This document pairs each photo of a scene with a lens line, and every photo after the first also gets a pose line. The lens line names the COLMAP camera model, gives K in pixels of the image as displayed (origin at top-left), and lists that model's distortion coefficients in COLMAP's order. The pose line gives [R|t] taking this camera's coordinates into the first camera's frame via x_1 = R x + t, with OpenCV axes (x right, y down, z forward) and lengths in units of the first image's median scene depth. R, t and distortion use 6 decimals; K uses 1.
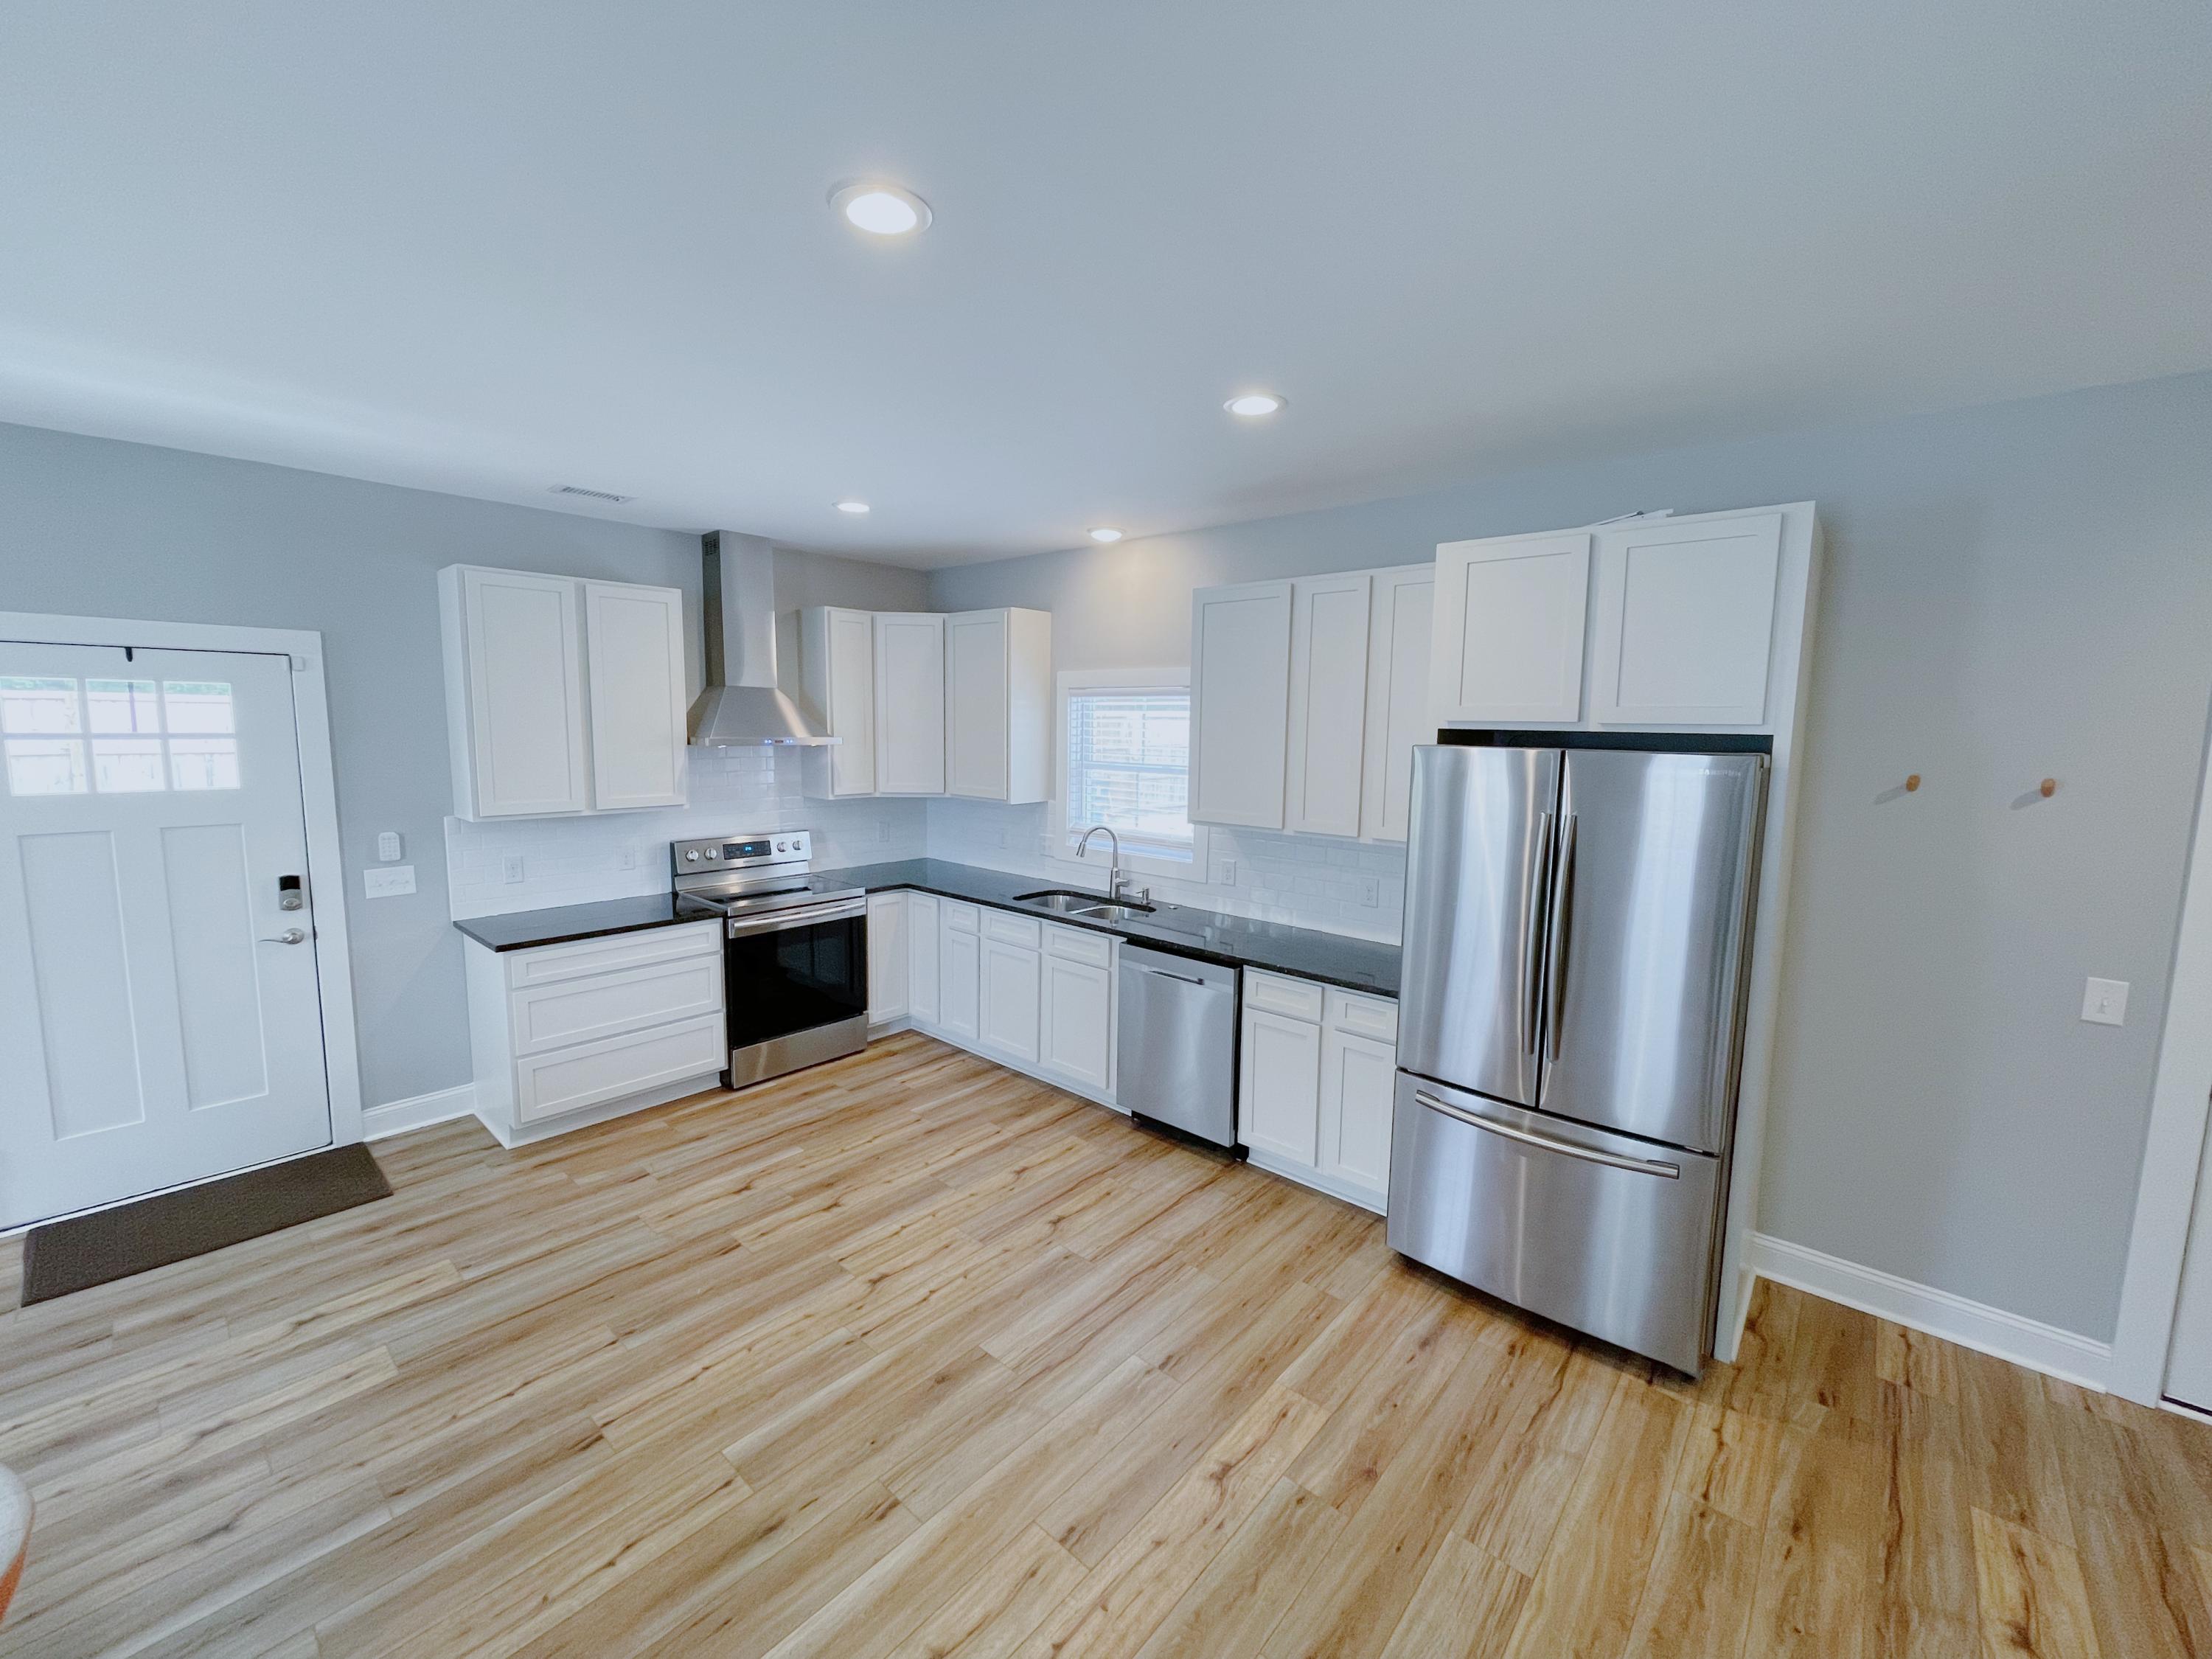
lens RADIAL K [[886.3, 0, 1102.6], [0, 886.3, 823.2], [0, 0, 1]] dist [0.000271, -0.000459]
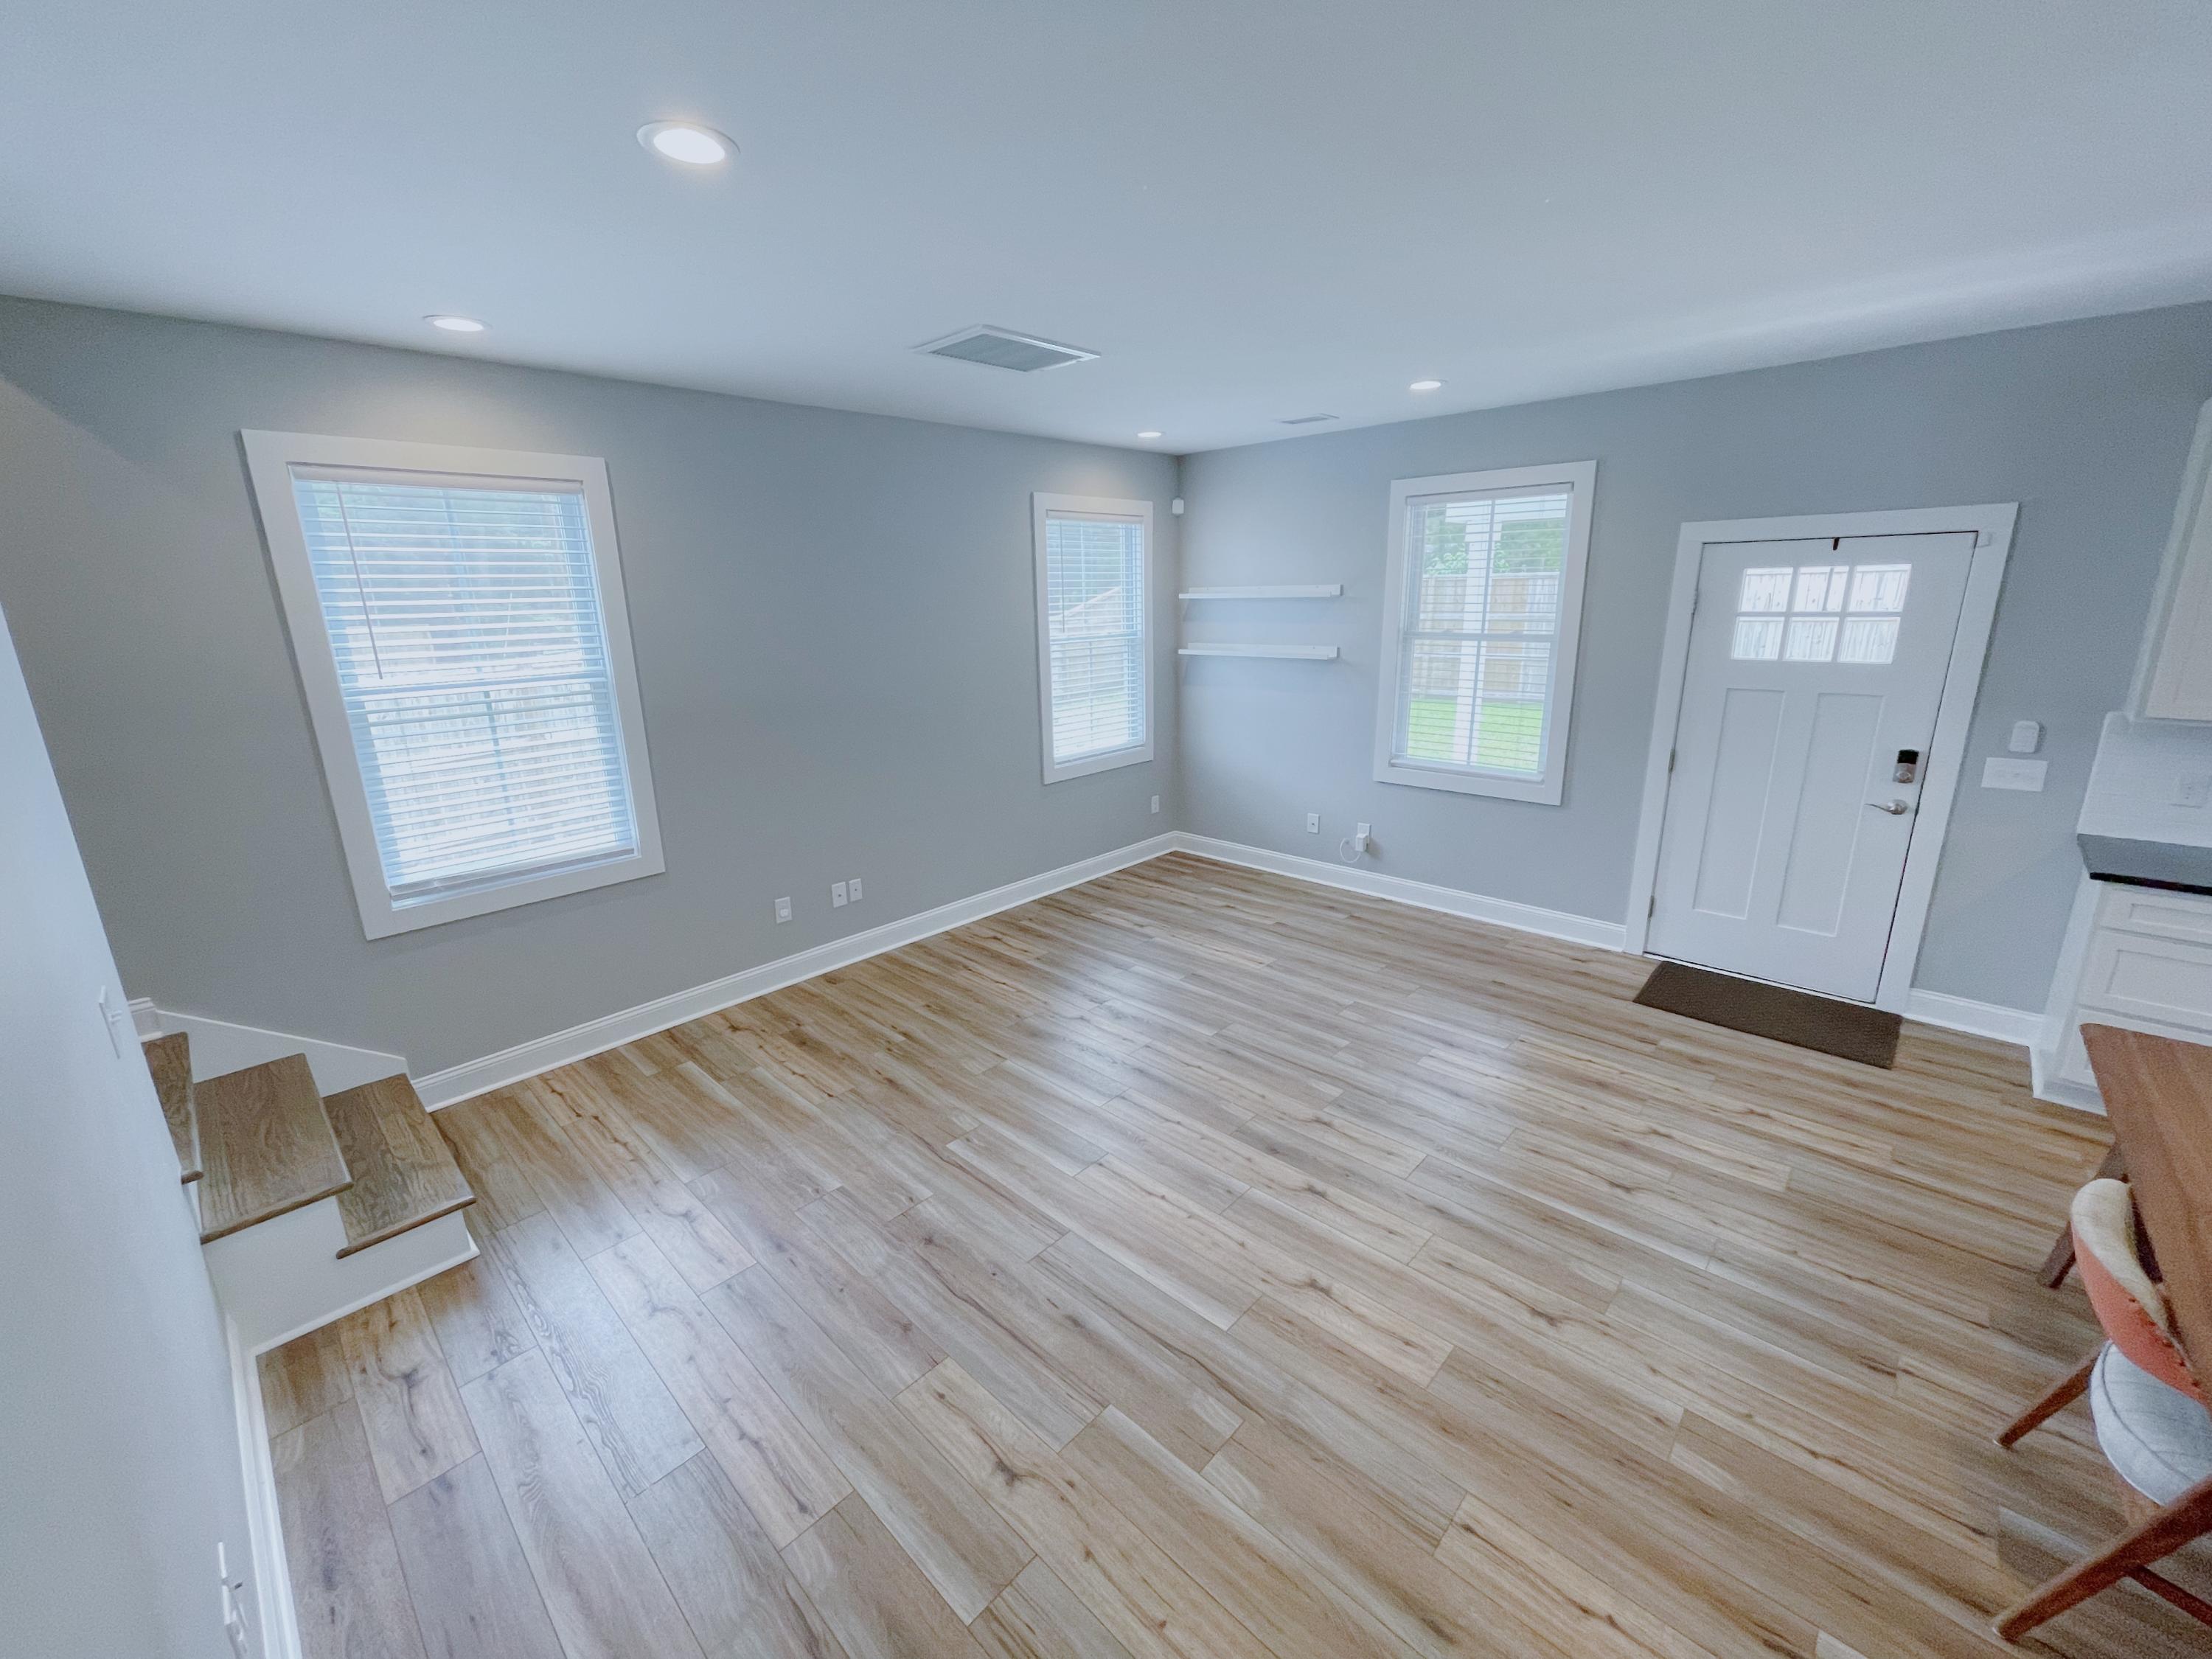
lens RADIAL K [[886.3, 0, 1102.6], [0, 886.3, 823.2], [0, 0, 1]] dist [0.000271, -0.000459]
pose [[-0.030665, 0.240472, -0.970171, 0.180937], [-0.093222, 0.965709, 0.242313, -0.026797], [0.995173, 0.097872, -0.007197, 0.070906]]
